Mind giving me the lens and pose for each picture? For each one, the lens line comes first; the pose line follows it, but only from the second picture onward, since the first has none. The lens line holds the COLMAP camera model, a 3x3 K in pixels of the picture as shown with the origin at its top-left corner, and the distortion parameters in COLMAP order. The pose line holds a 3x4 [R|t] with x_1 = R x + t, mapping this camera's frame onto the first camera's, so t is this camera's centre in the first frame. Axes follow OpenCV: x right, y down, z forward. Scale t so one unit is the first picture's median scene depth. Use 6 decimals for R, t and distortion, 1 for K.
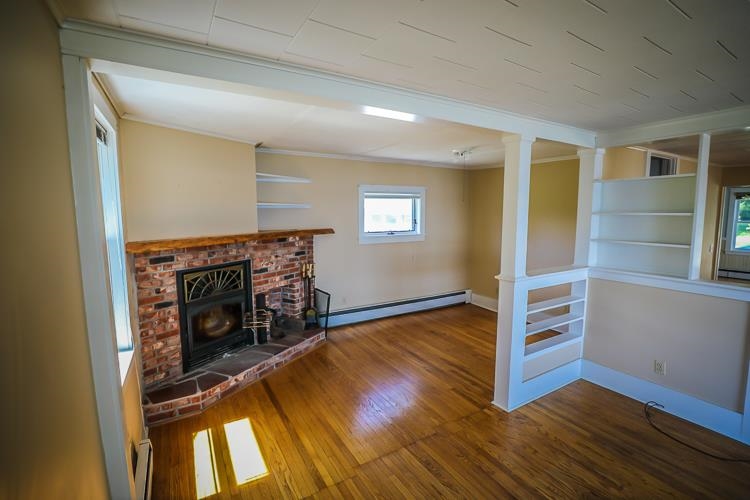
lens RADIAL K [[339.3, 0, 376.4], [0, 339.3, 249.5], [0, 0, 1]] dist [-0.013526, 0.001765]
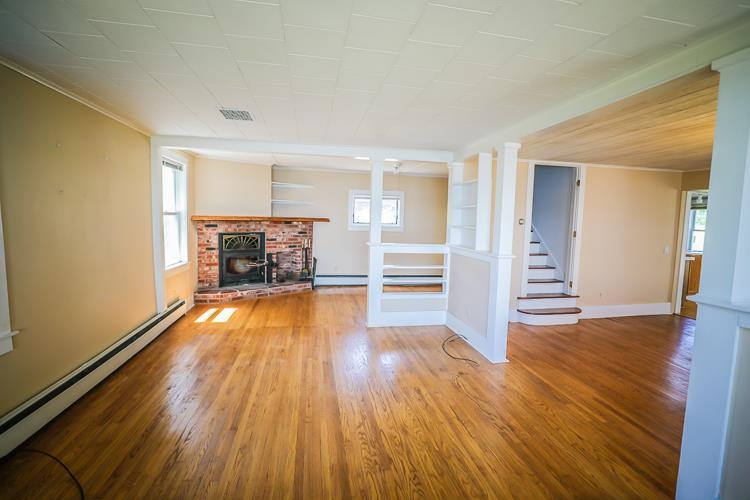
lens RADIAL K [[339.3, 0, 375.3], [0, 339.3, 246.1], [0, 0, 1]] dist [-0.013526, 0.001765]
pose [[0.936841, 0.056408, -0.345176, 0.773353], [-0.067242, 0.997546, -0.019486, 0.099166], [0.343230, 0.041466, 0.938336, -0.428203]]
